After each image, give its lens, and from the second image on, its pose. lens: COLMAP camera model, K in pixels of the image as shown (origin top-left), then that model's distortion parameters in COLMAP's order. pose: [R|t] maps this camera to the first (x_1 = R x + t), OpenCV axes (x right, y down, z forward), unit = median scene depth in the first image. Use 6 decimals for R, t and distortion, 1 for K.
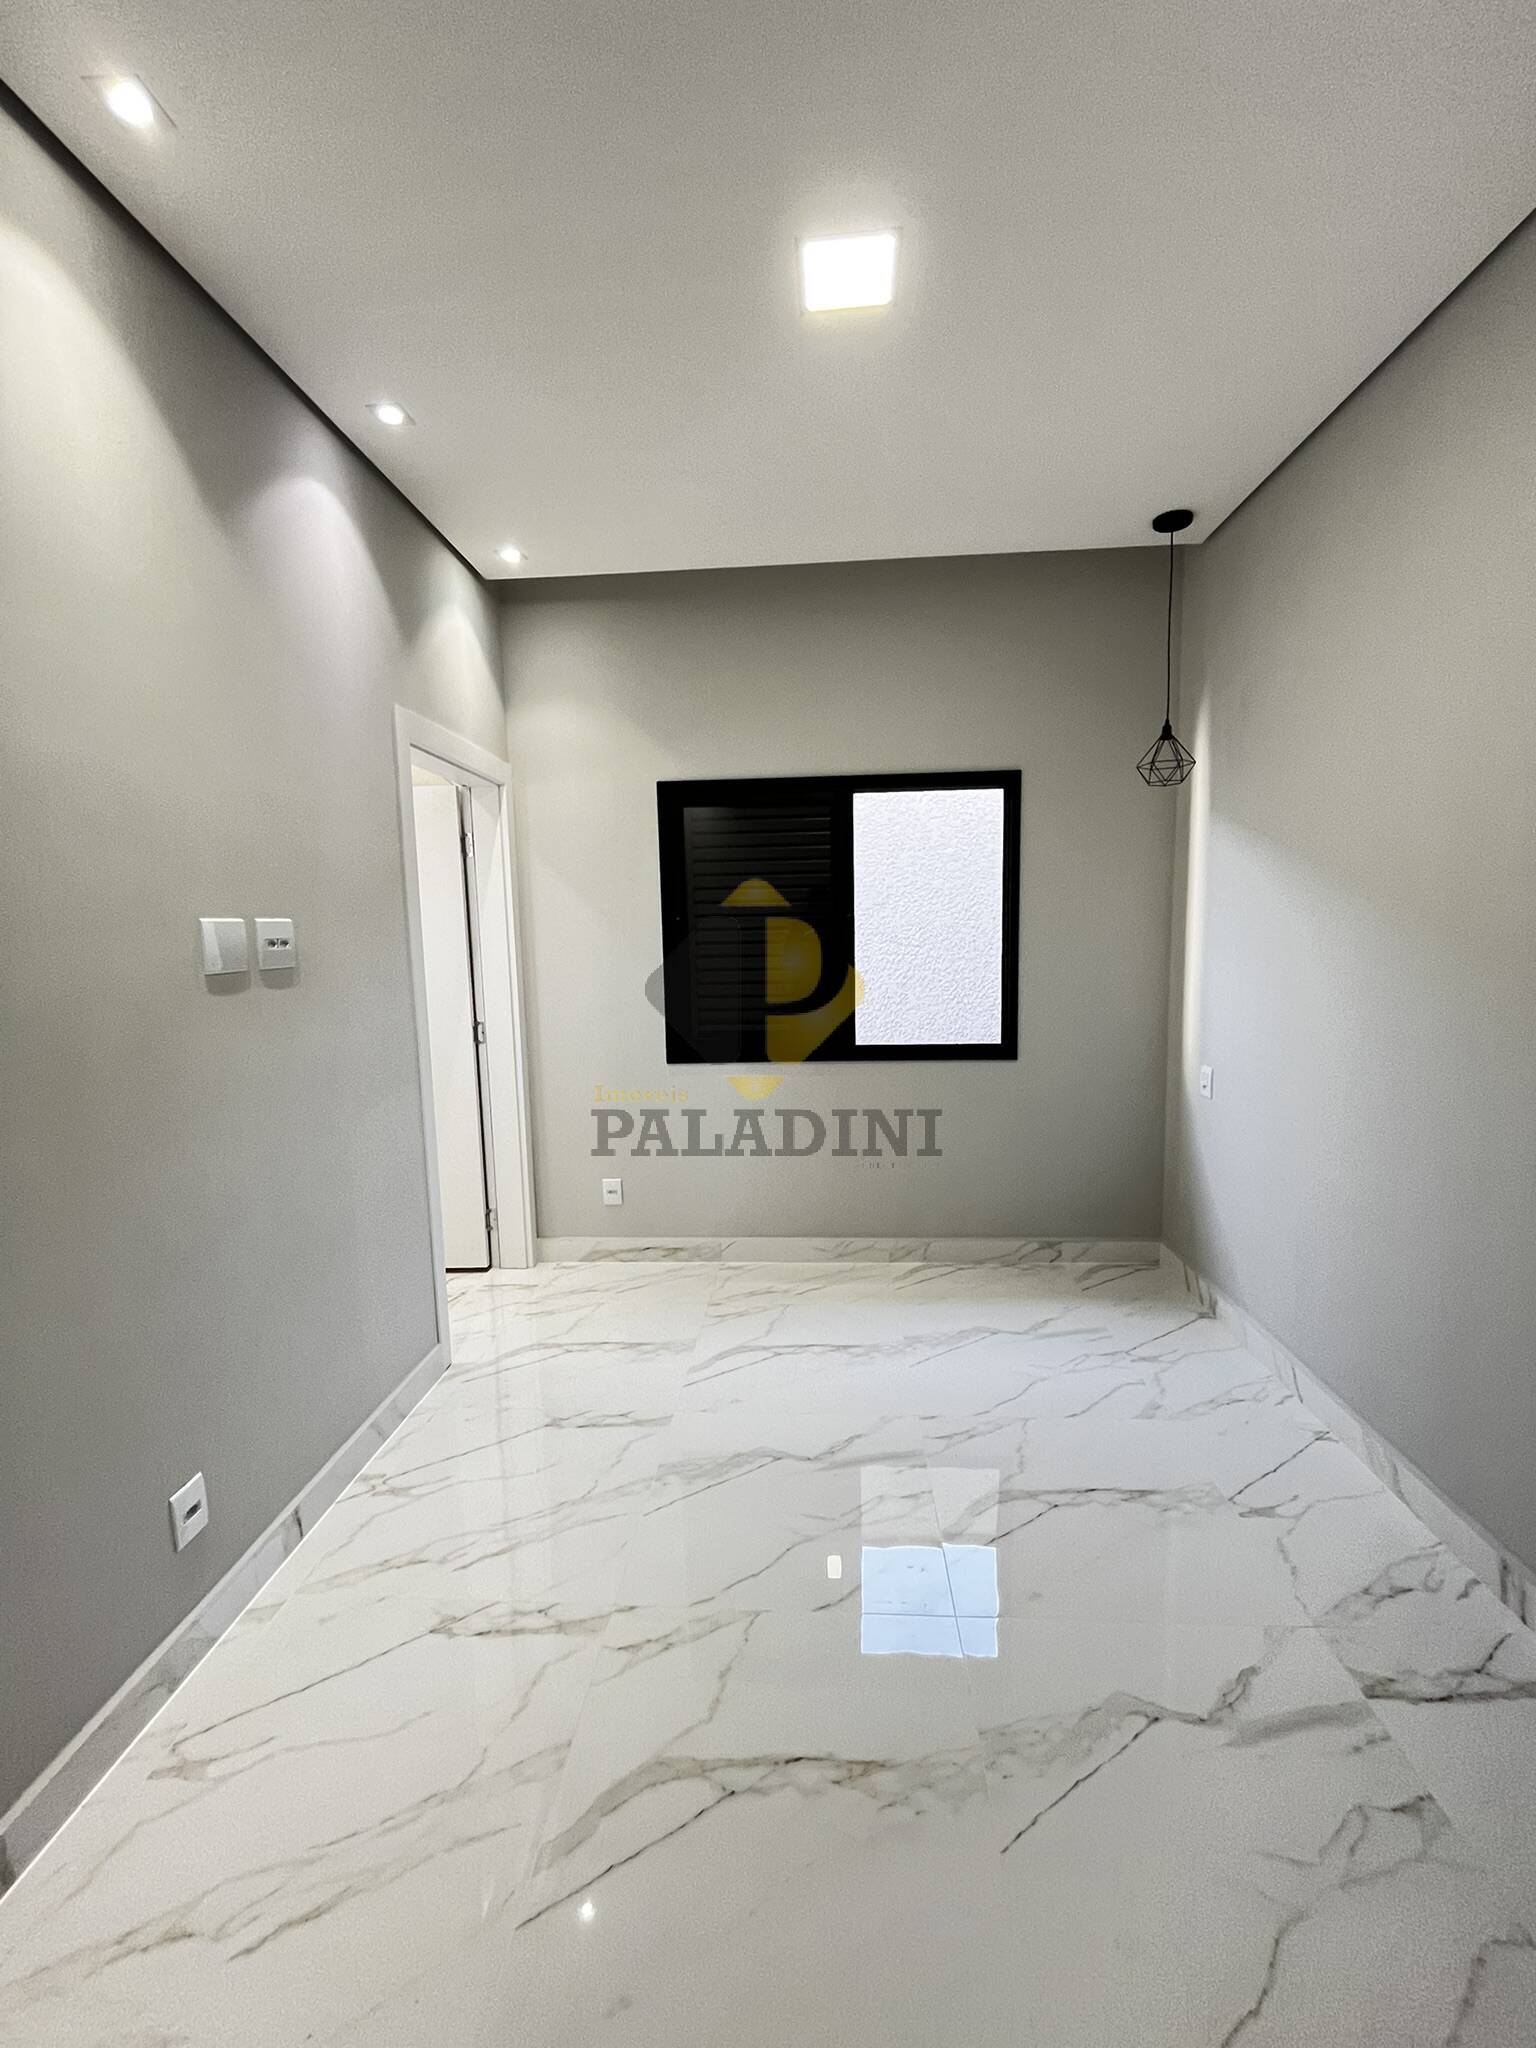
lens RADIAL K [[836.5, 0, 768.0], [0, 836.5, 1024.0], [0, 0, 1]] dist [-0.001821, -0.000311]
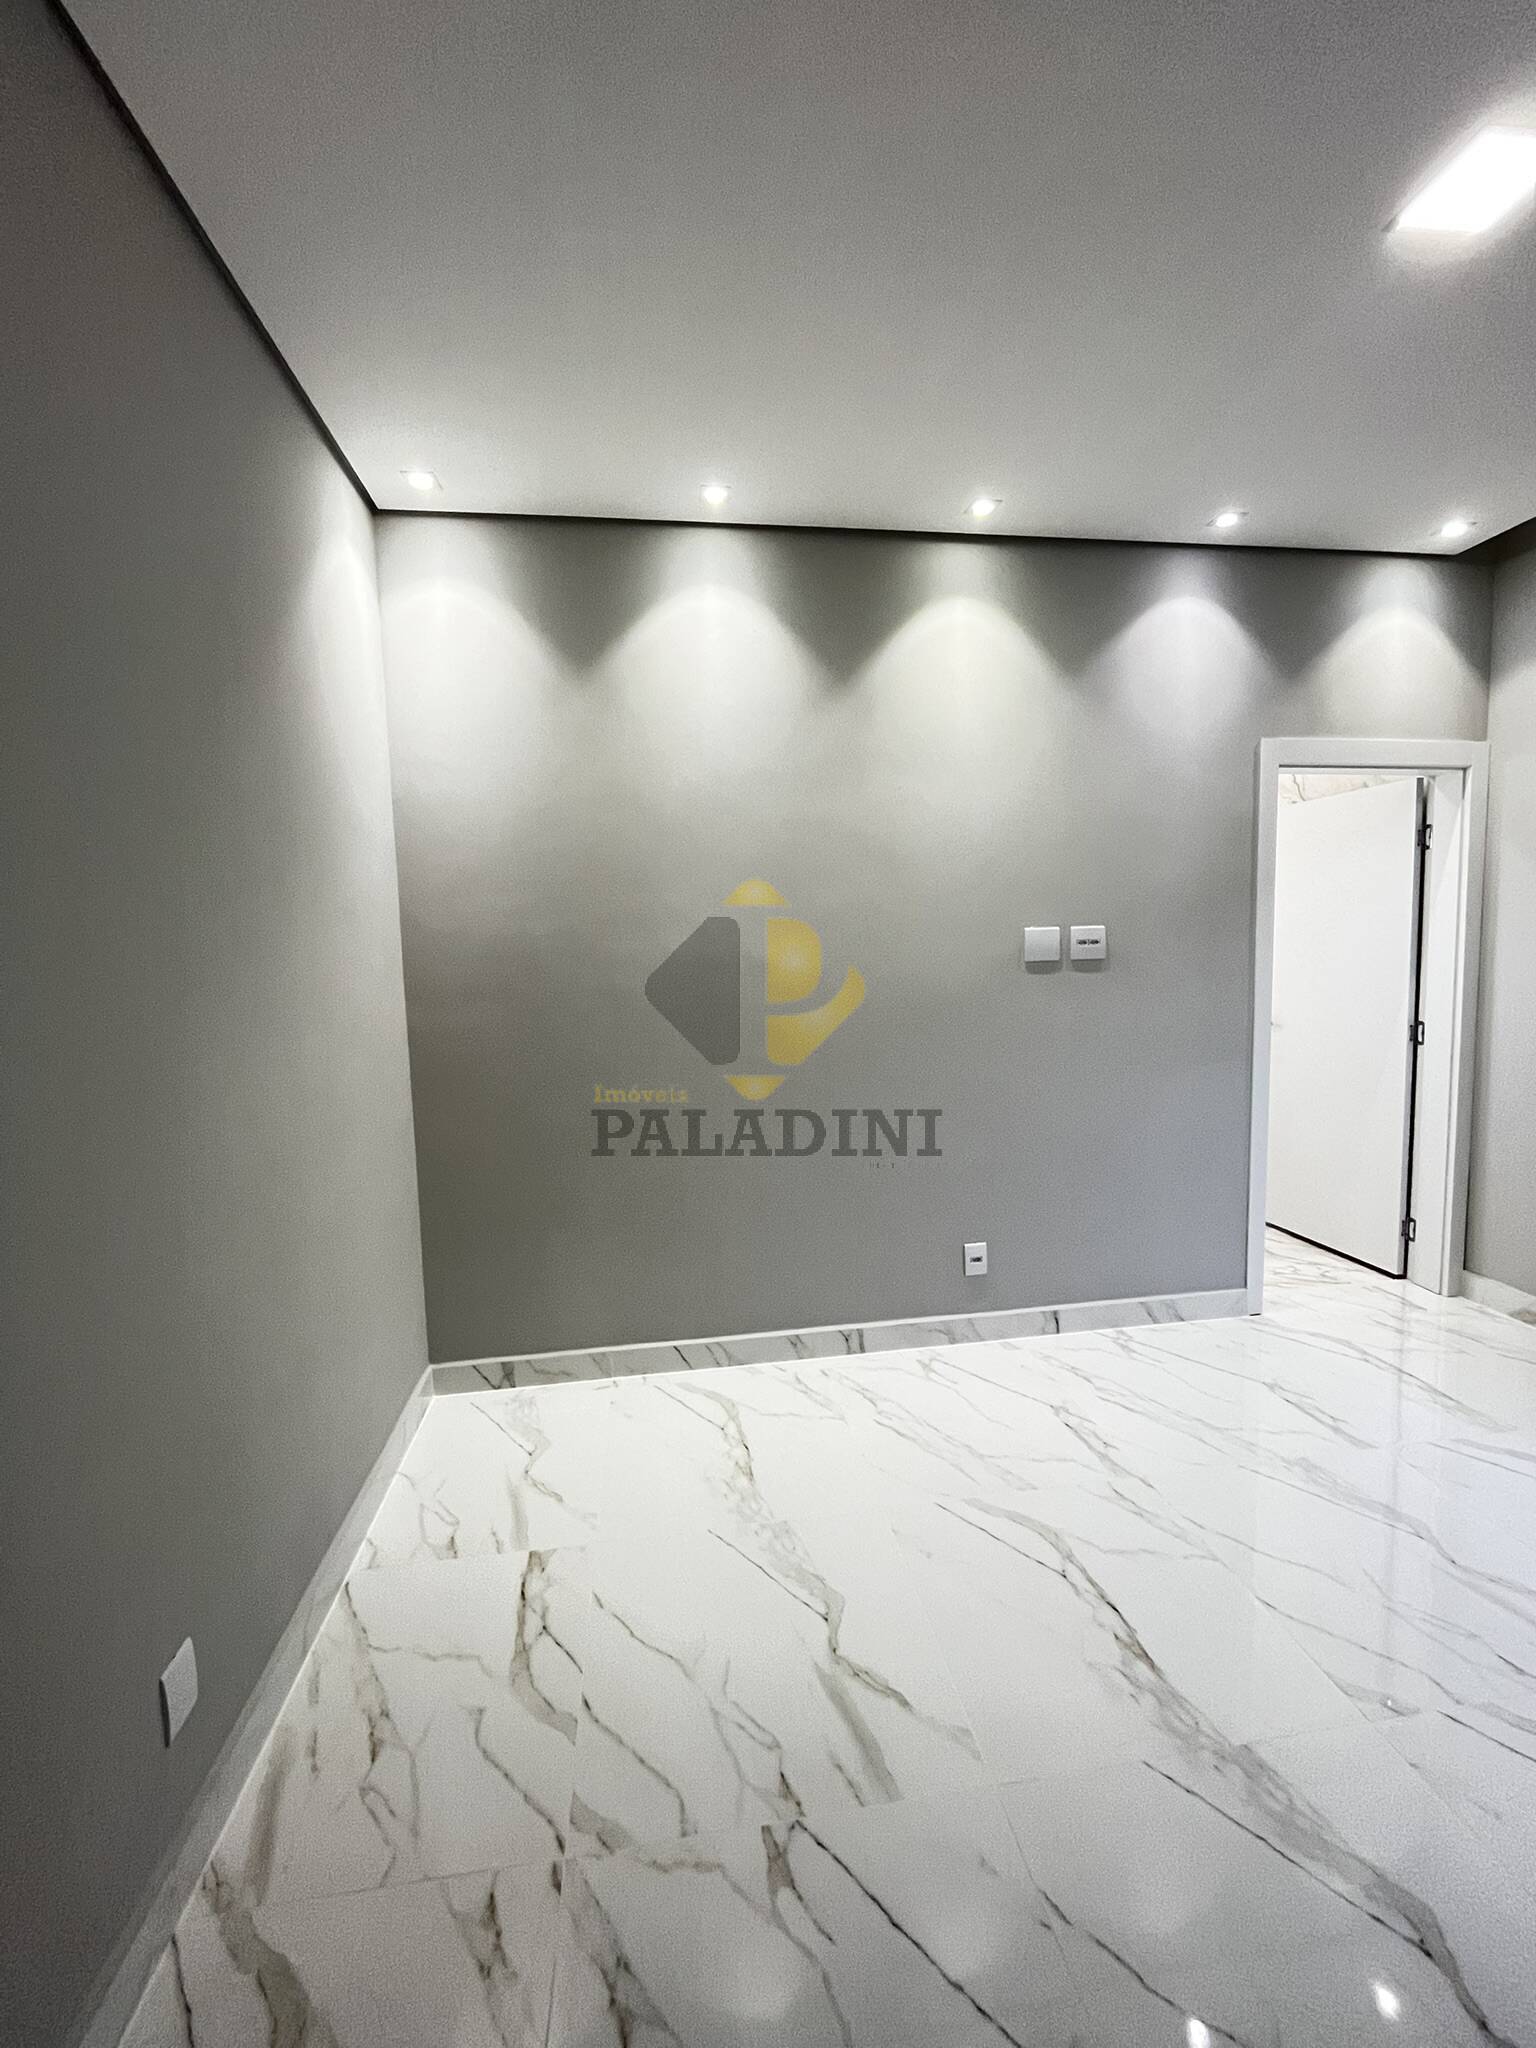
lens RADIAL K [[836.5, 0, 768.0], [0, 836.5, 1024.0], [0, 0, 1]] dist [-0.001821, -0.000311]
pose [[0.196099, 0.108725, -0.974538, 0.817445], [-0.088074, 0.991770, 0.092925, -0.041995], [0.976621, 0.067609, 0.204061, 0.141584]]
